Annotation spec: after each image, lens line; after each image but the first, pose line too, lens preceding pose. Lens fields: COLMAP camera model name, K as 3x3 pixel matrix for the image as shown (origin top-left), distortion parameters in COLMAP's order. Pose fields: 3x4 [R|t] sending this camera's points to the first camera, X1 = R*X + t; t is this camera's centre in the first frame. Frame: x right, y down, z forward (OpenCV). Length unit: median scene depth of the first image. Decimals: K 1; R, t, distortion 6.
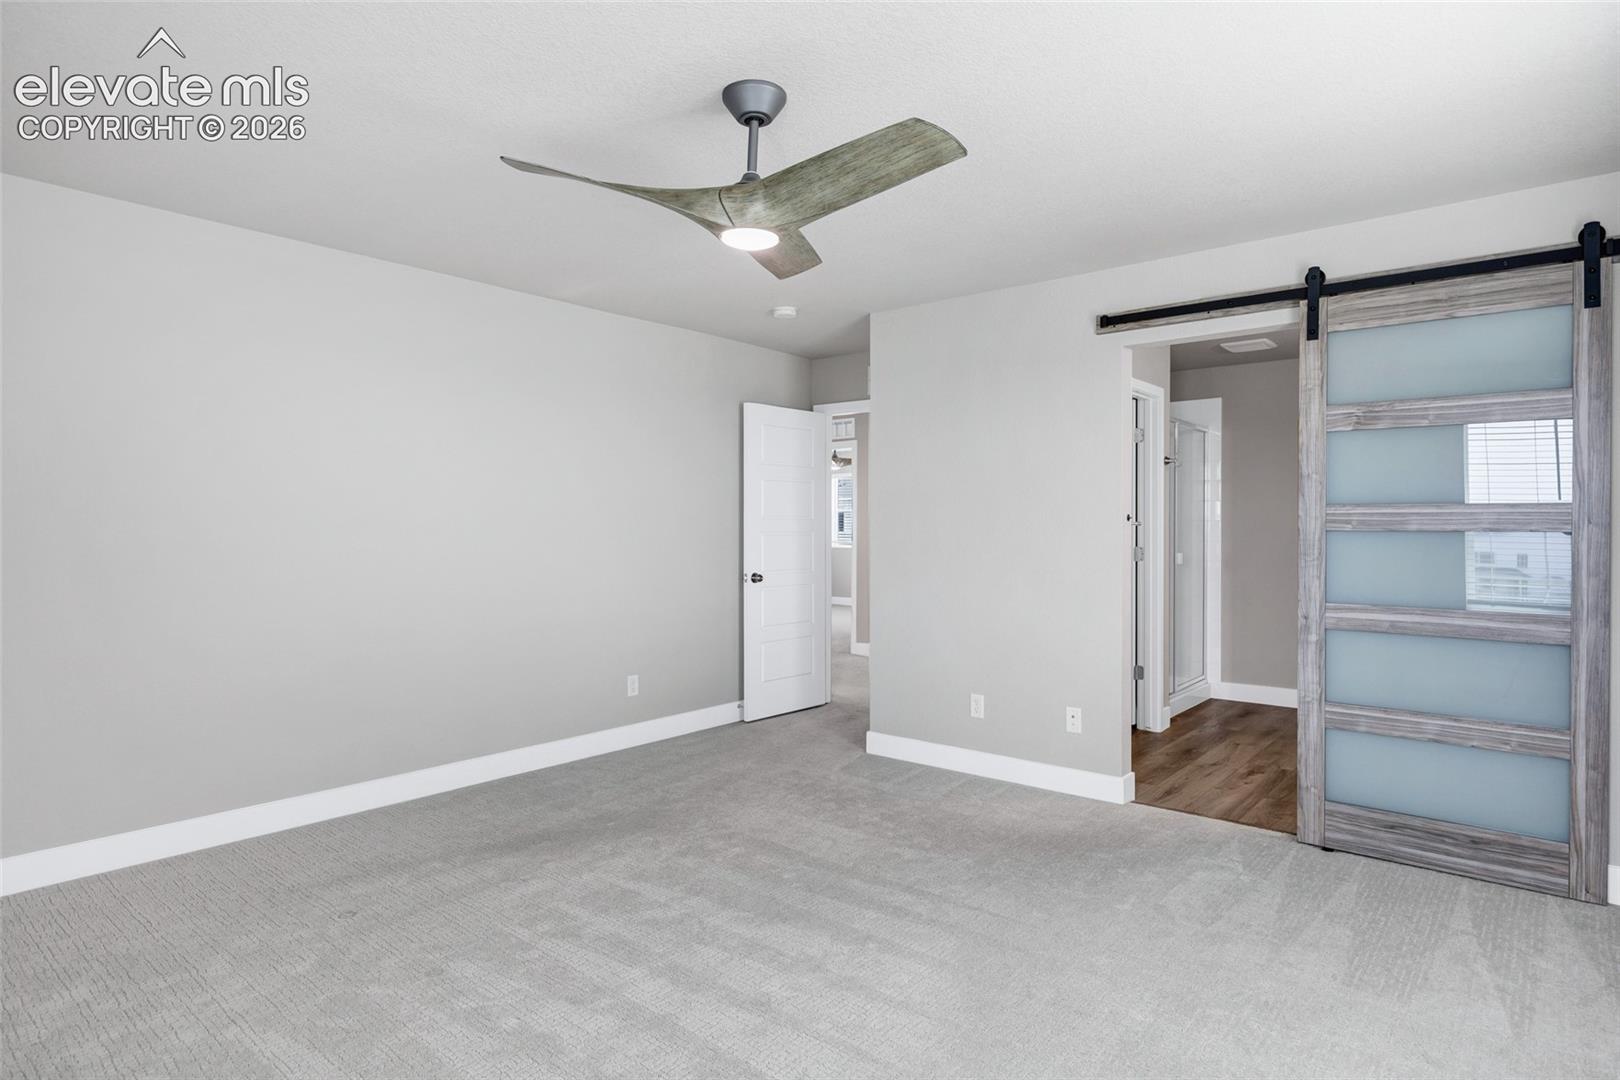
lens RADIAL K [[900.2, 0, 809.6], [0, 900.2, 530.8], [0, 0, 1]] dist [0.003350, -0.000144]
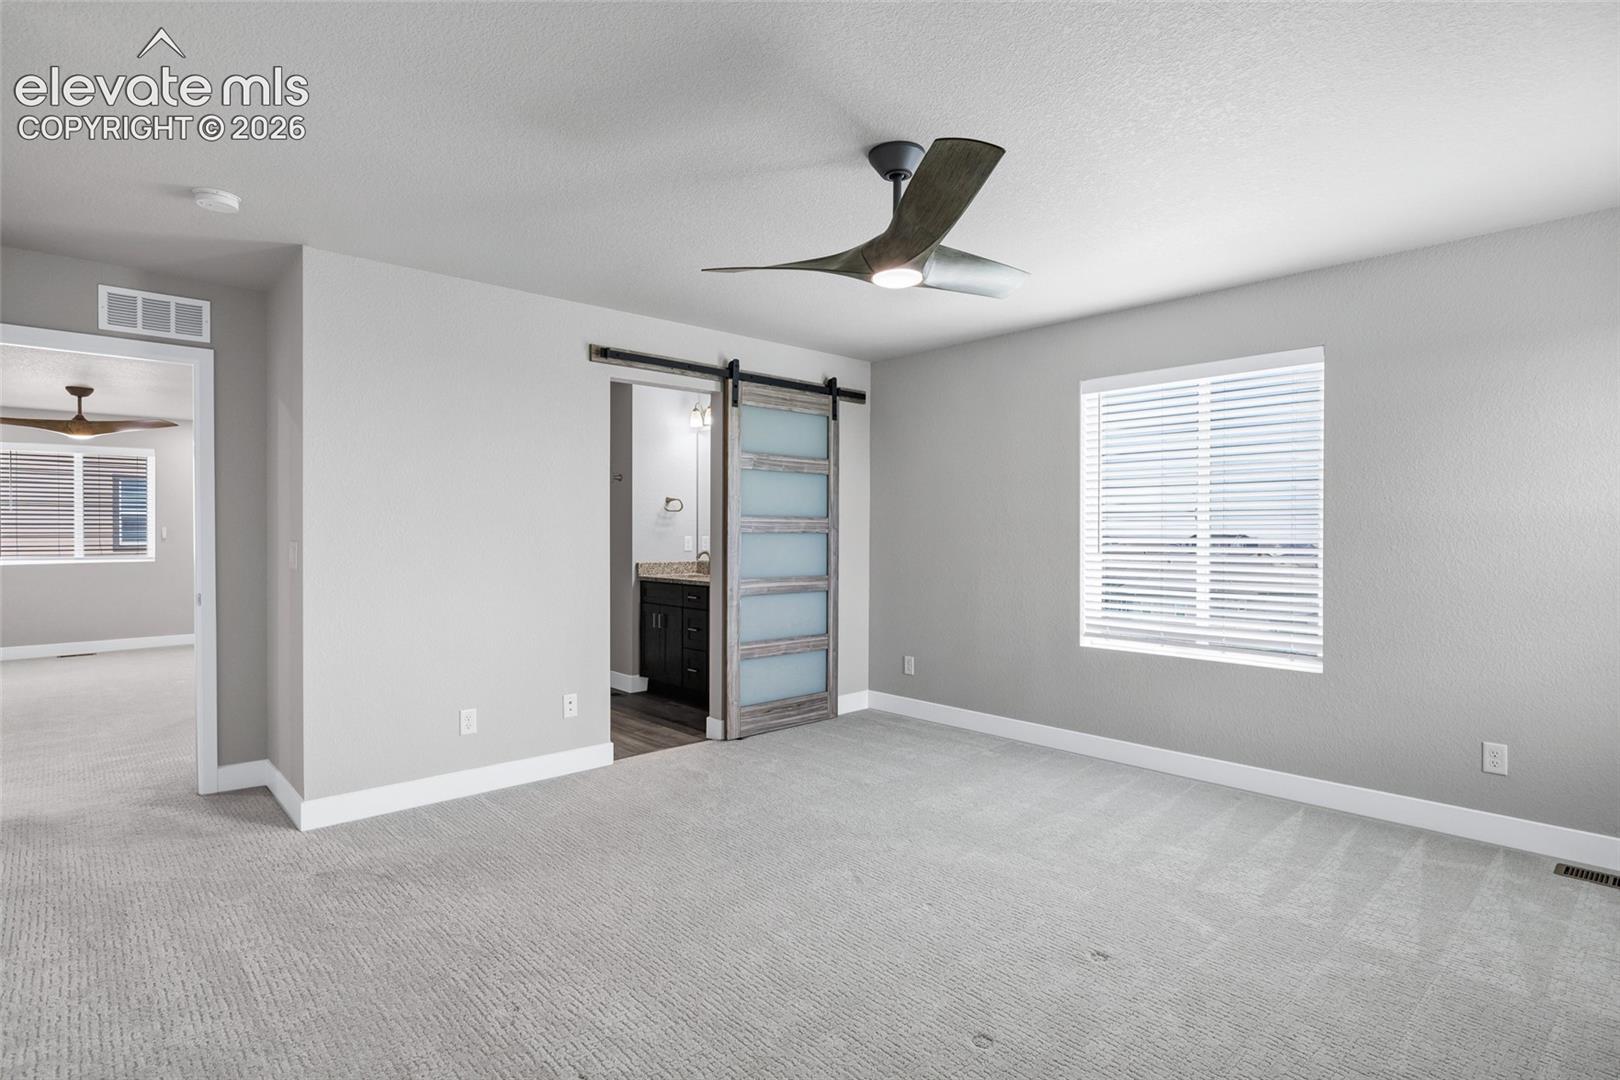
lens RADIAL K [[840.7, 0, 811.4], [0, 840.7, 542.4], [0, 0, 1]] dist [0.015801, 0.000199]
pose [[0.107285, -0.015635, 0.994105, -0.846363], [0.002622, 0.999877, 0.015442, -0.005337], [-0.994225, 0.000949, 0.107313, 0.726378]]
